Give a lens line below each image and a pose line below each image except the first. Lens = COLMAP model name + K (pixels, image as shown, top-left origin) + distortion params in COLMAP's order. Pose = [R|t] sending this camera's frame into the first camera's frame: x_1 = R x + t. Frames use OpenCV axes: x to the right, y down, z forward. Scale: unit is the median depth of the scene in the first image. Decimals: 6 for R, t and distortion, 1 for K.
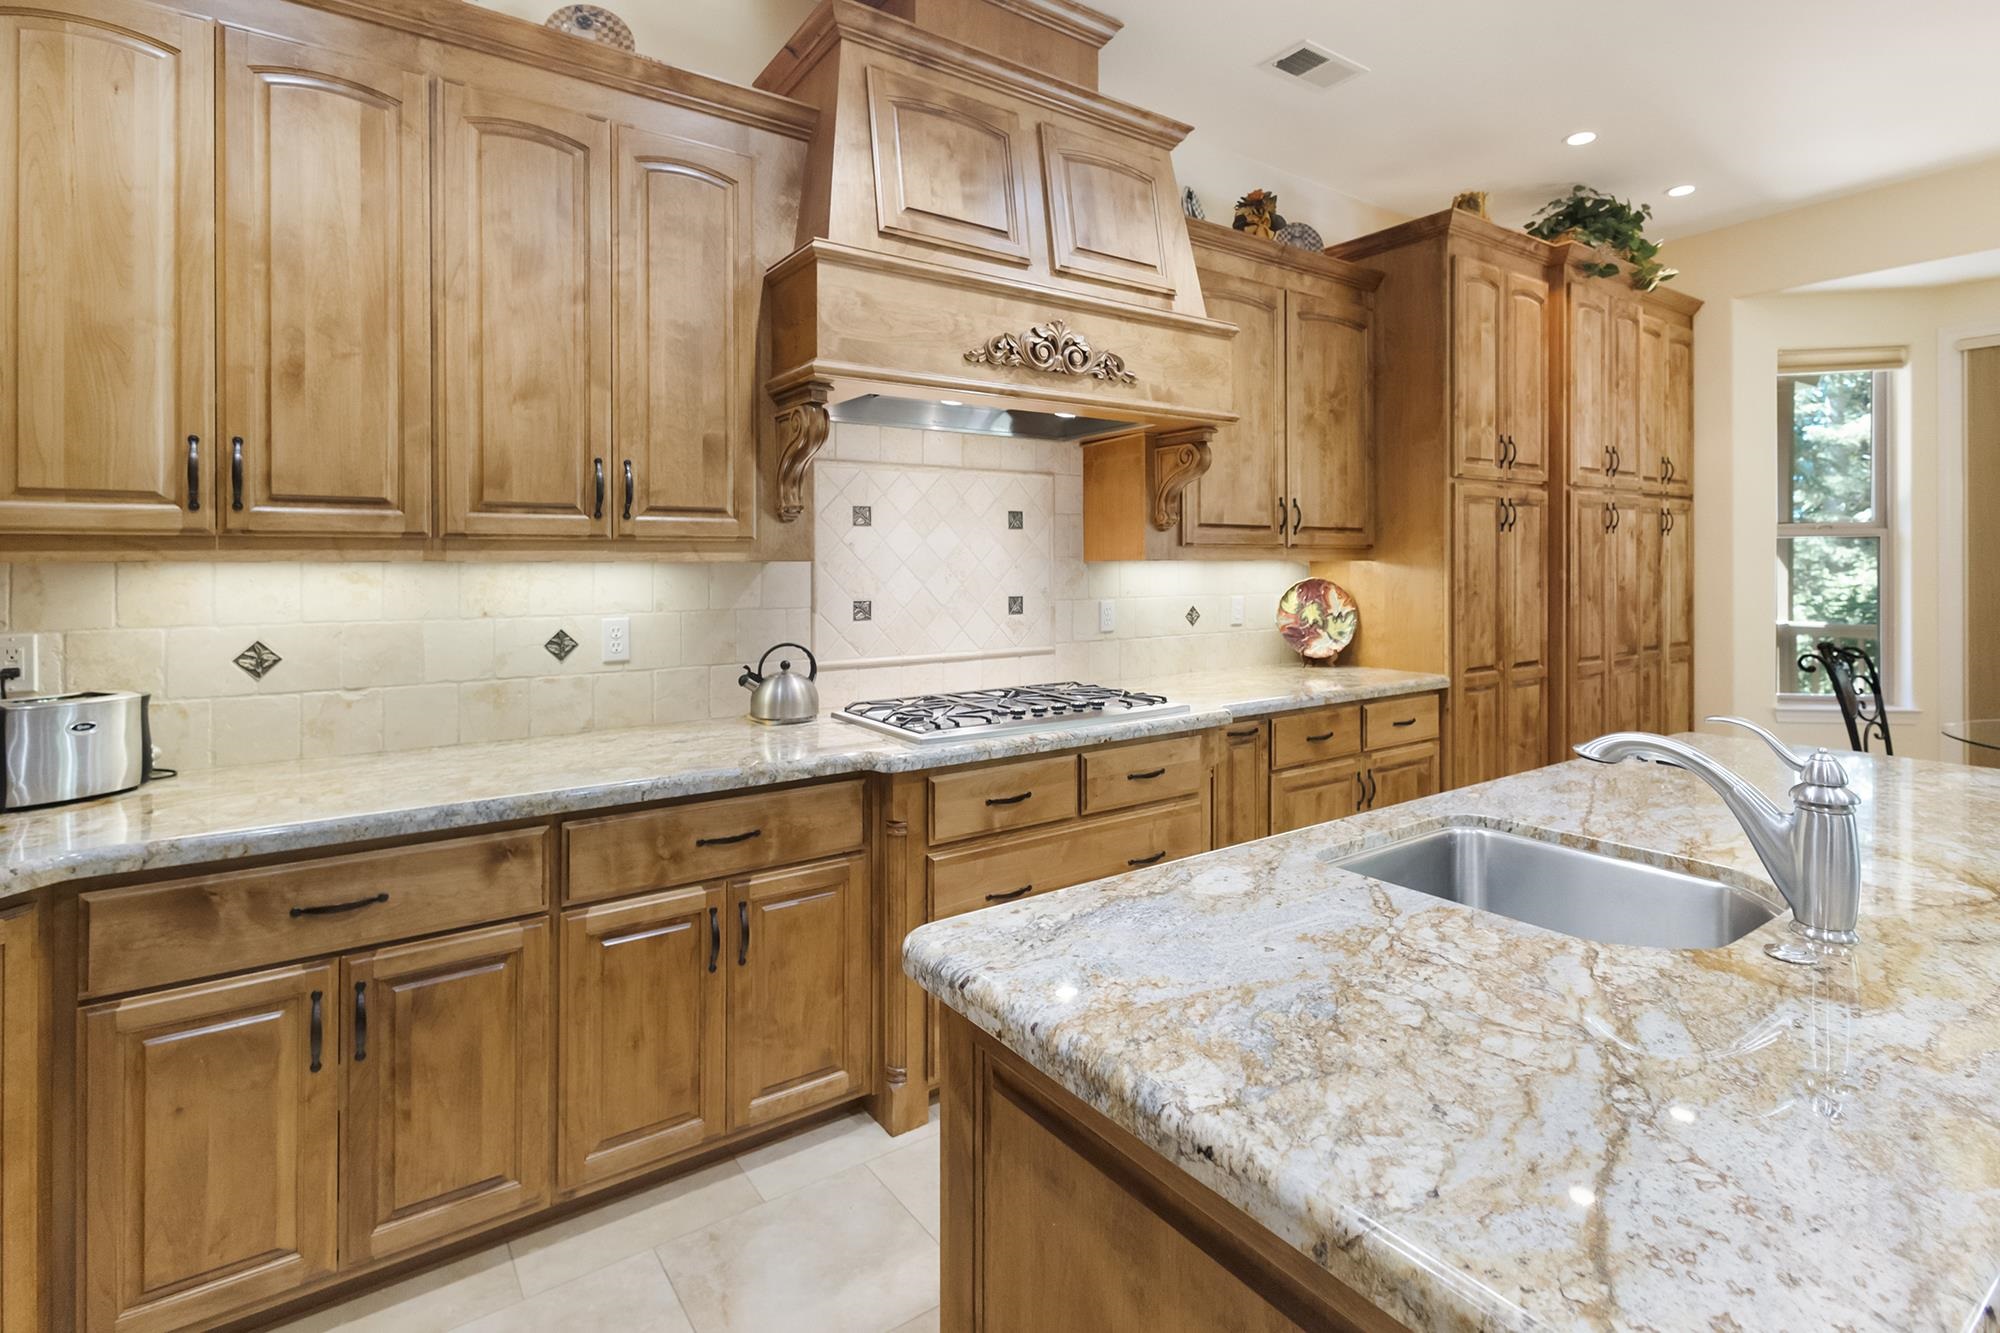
lens RADIAL K [[961.5, 0, 1008.6], [0, 961.5, 565.7], [0, 0, 1]] dist [0.001860, 0.000161]
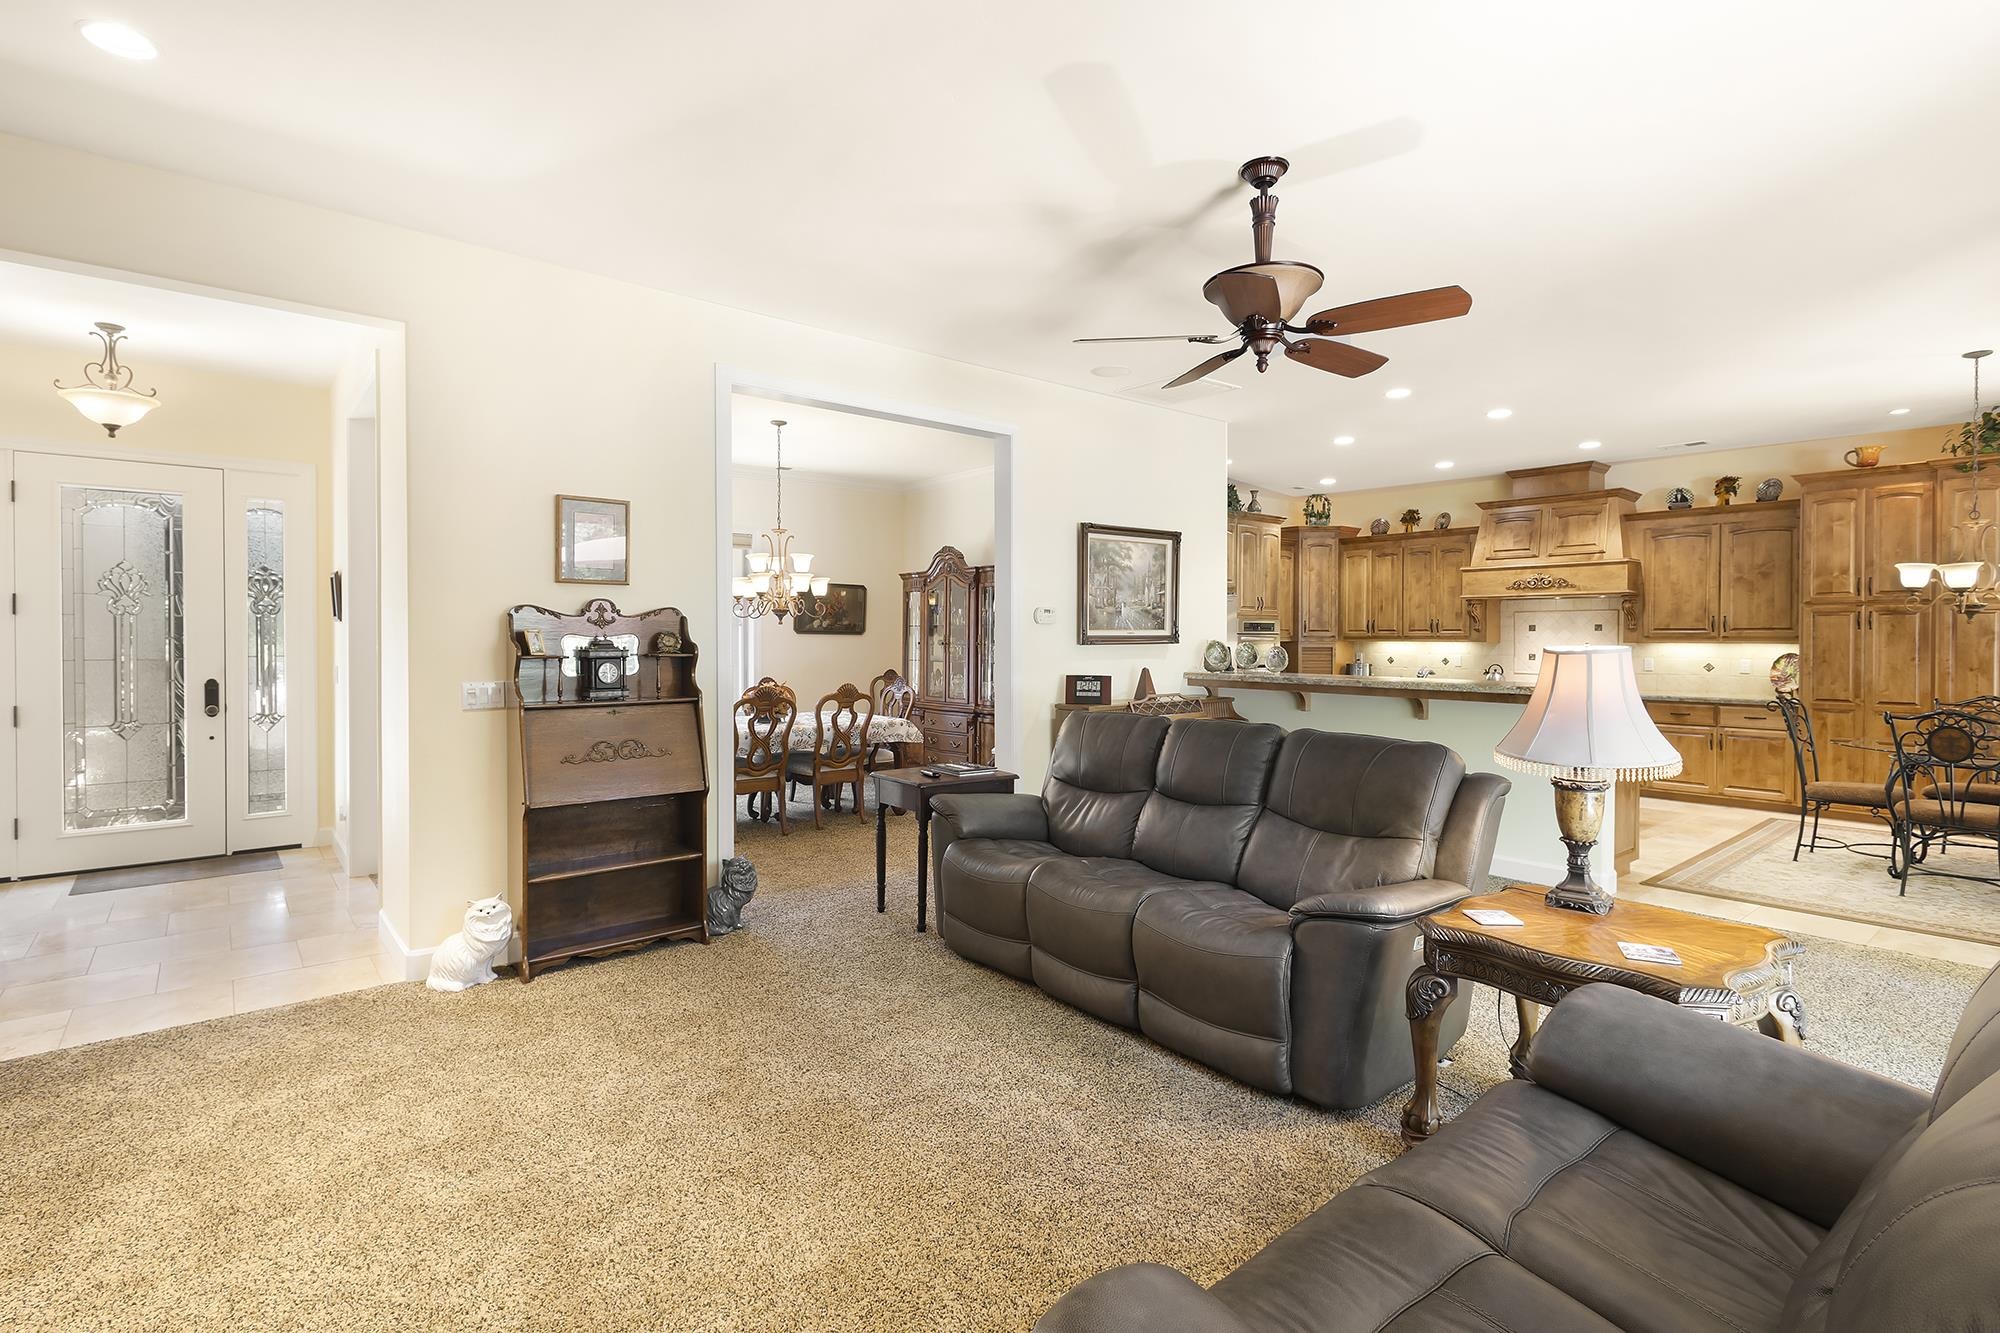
lens RADIAL K [[928.6, 0, 987.8], [0, 928.6, 645.9], [0, 0, 1]] dist [0.001610, -0.001081]
pose [[0.071553, 0.015804, -0.997312, 3.029796], [-0.001715, 0.999875, 0.015721, -0.039299], [0.997435, 0.000586, 0.071571, -1.132360]]
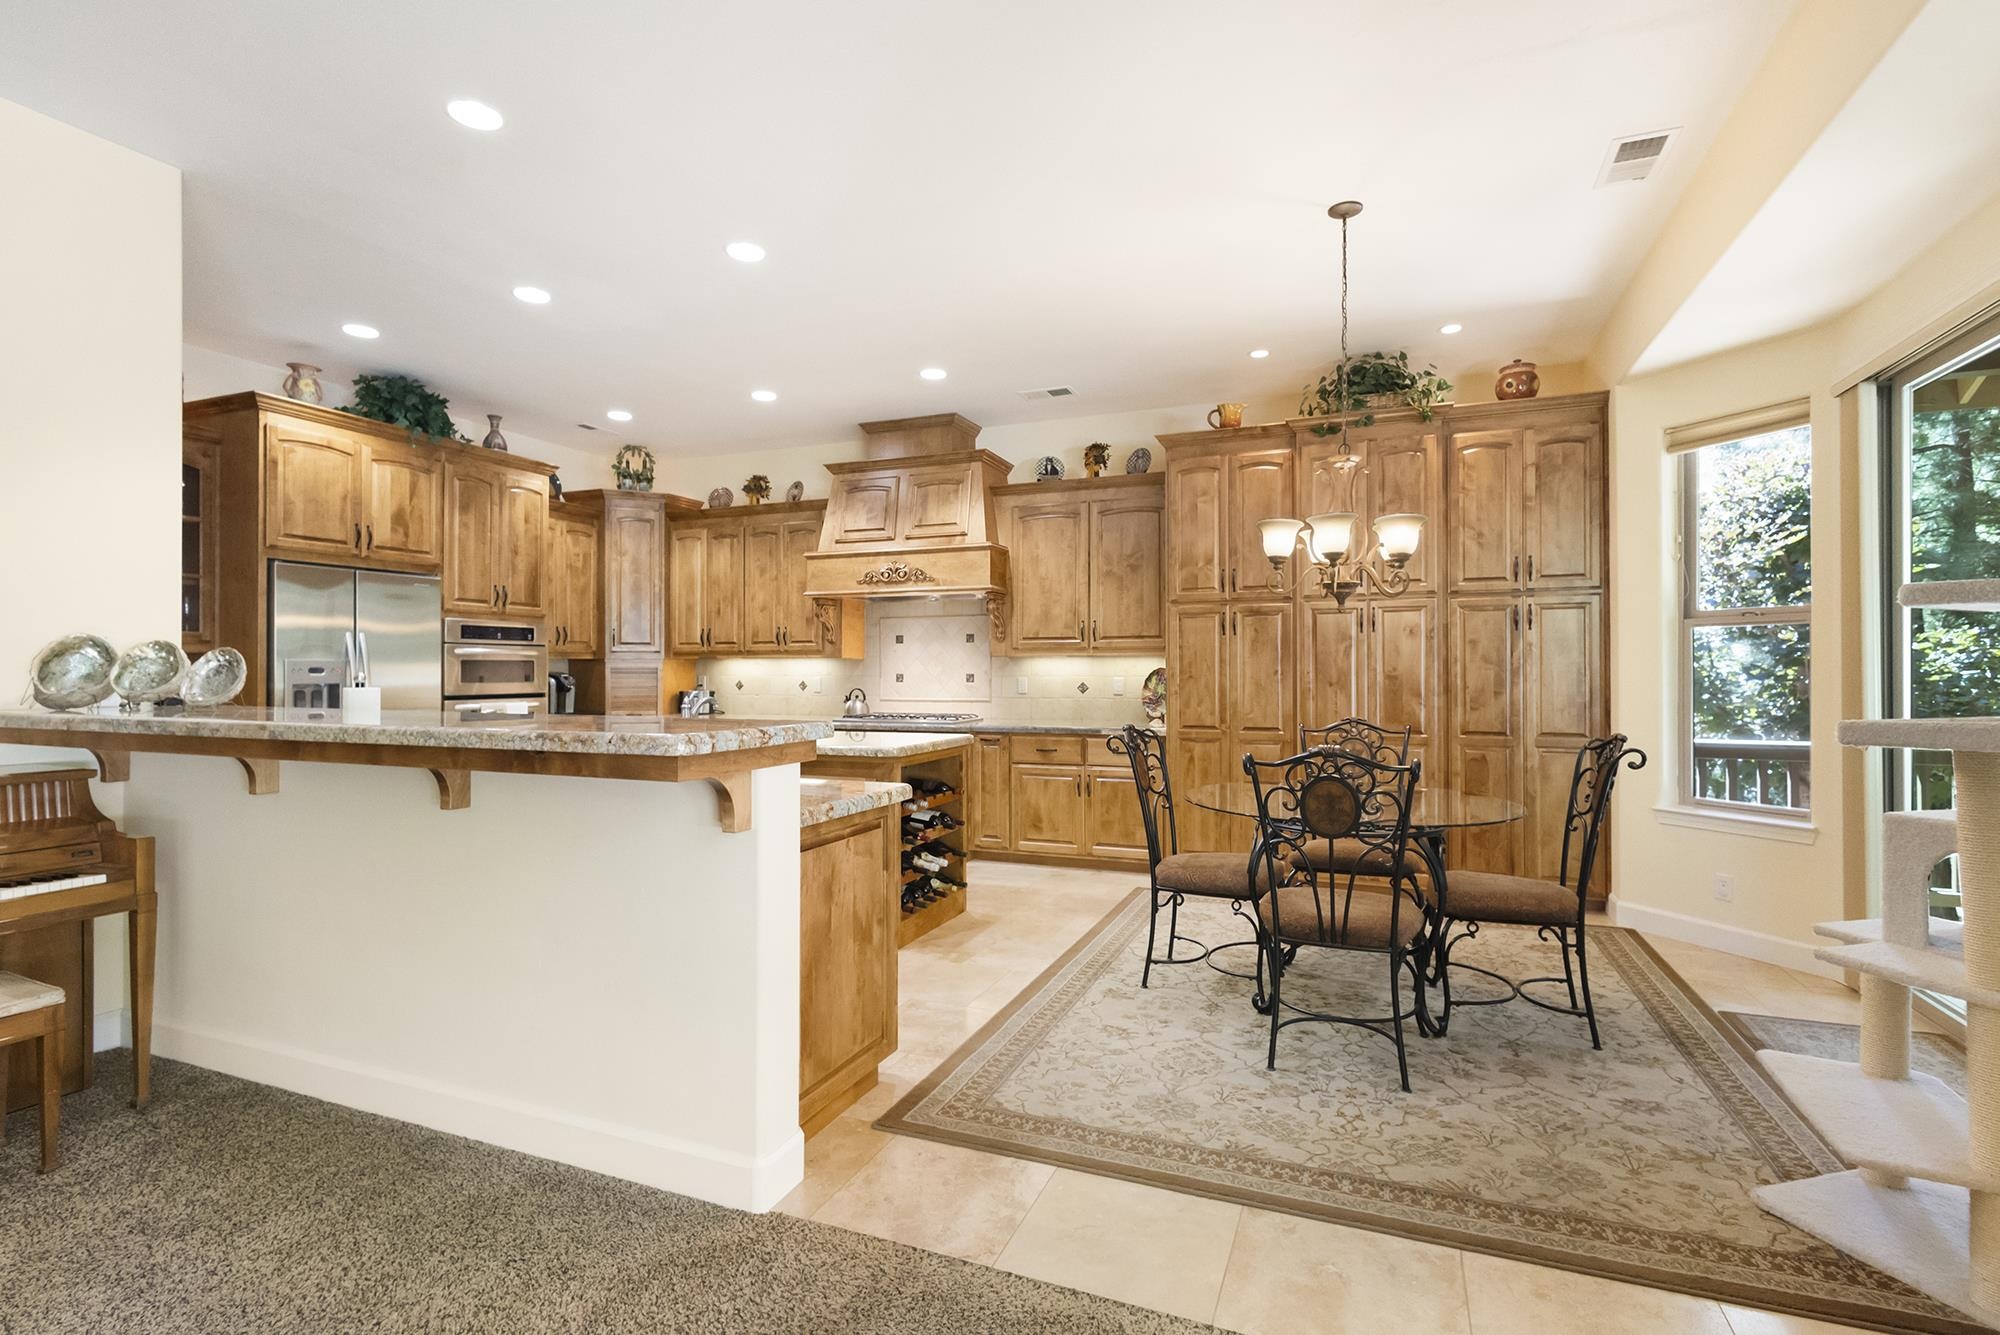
lens RADIAL K [[929.9, 0, 1000.0], [0, 929.9, 667.5], [0, 0, 1]] dist [0.002433, -0.000156]
pose [[0.541887, 0.003117, -0.840445, 2.093343], [-0.001234, 0.999995, 0.002914, 0.013648], [0.840450, -0.000542, 0.541889, -0.072418]]
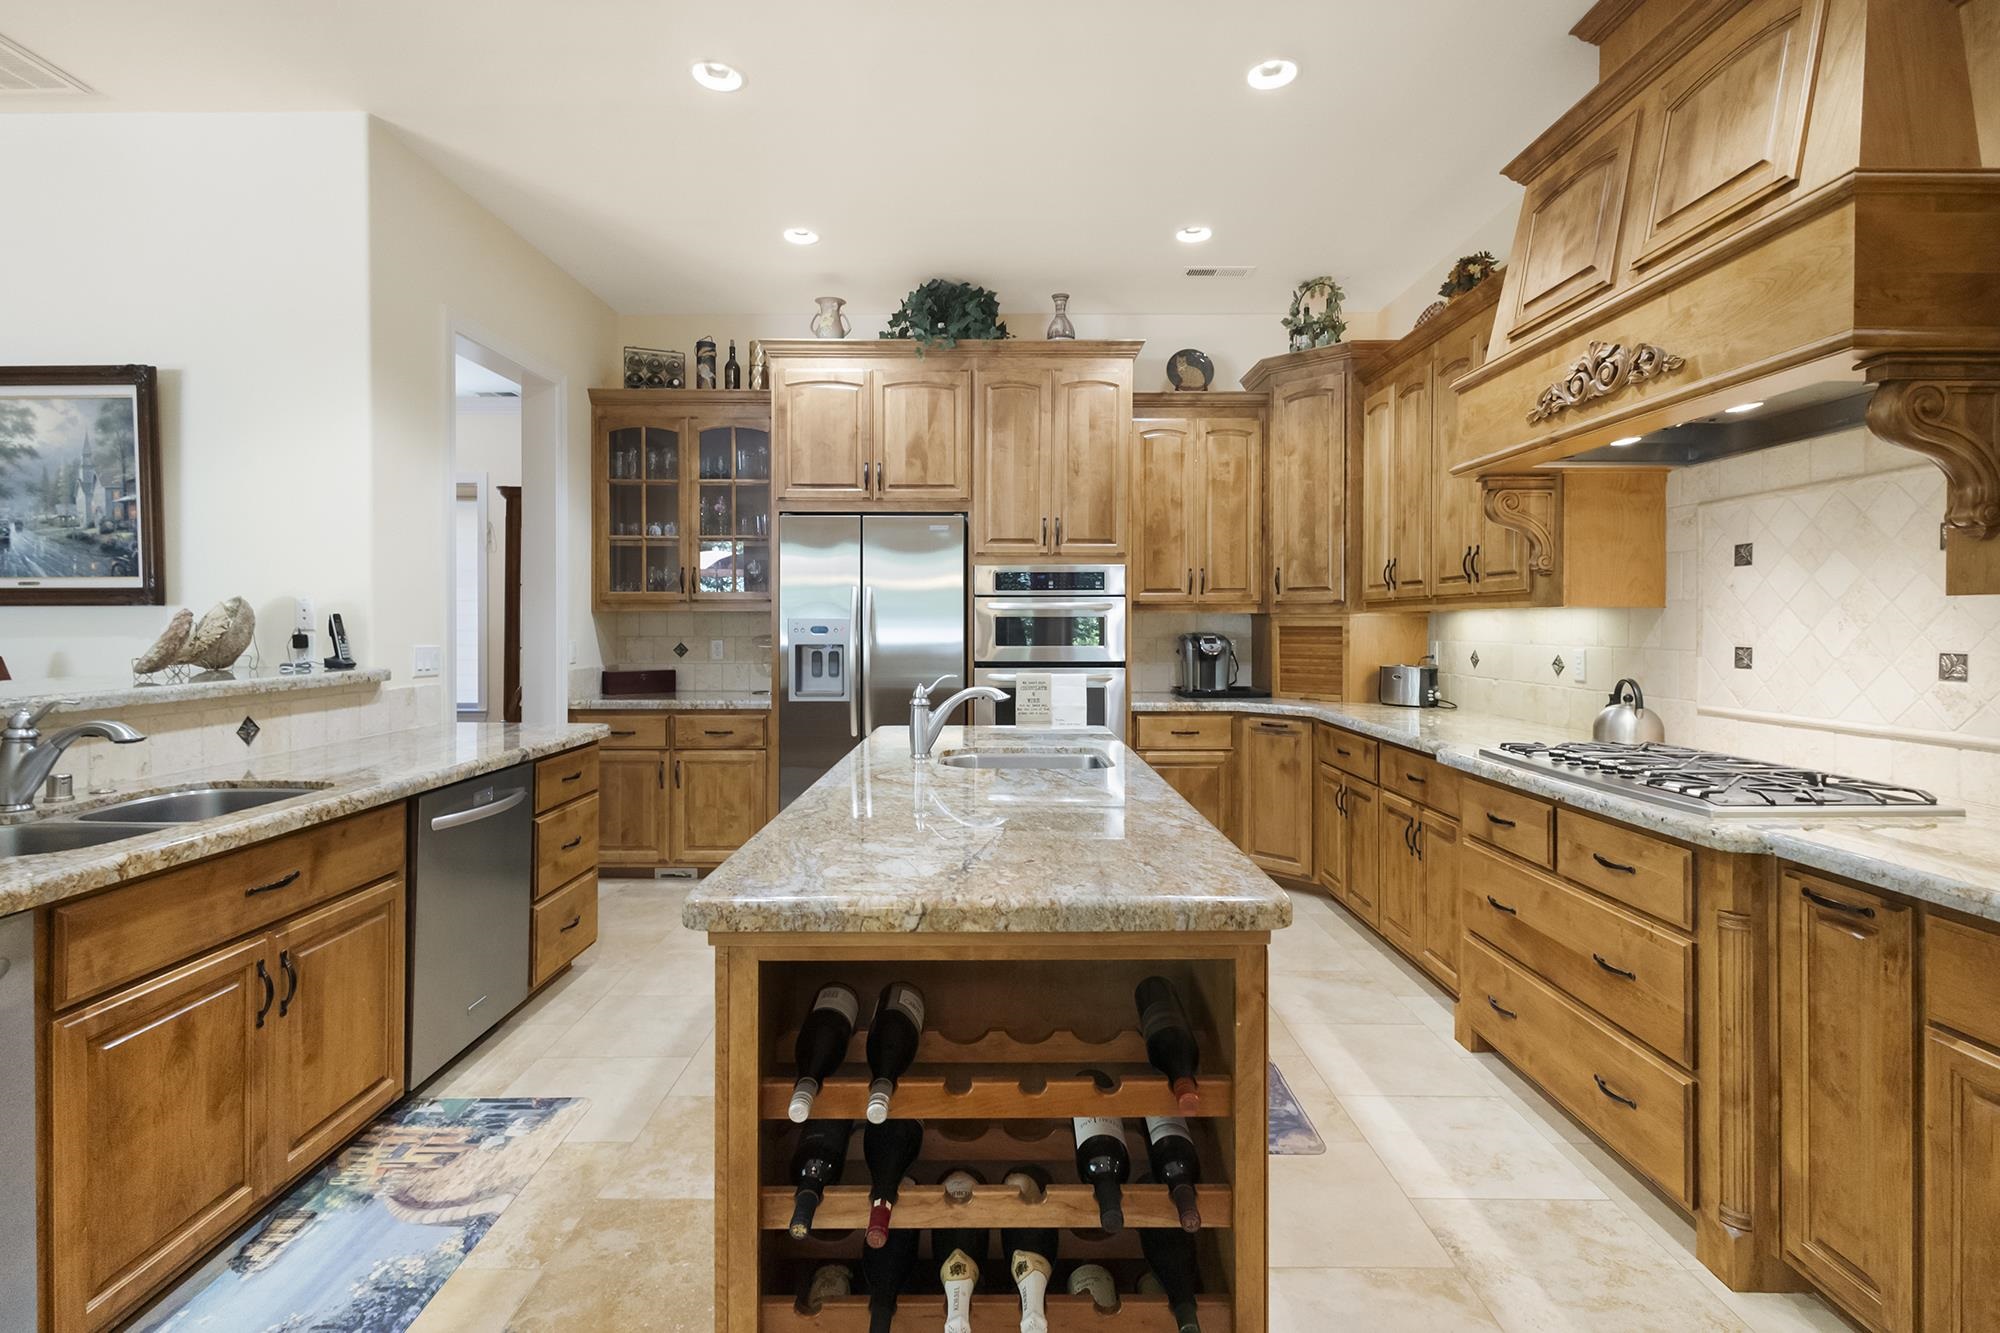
lens RADIAL K [[931.0, 0, 1004.9], [0, 931.0, 628.0], [0, 0, 1]] dist [0.015725, 0.000009]
pose [[-0.570162, 0.010080, -0.821470, 1.046519], [0.002222, 0.999940, 0.010728, 0.007246], [0.821529, 0.004291, -0.570150, 0.987563]]
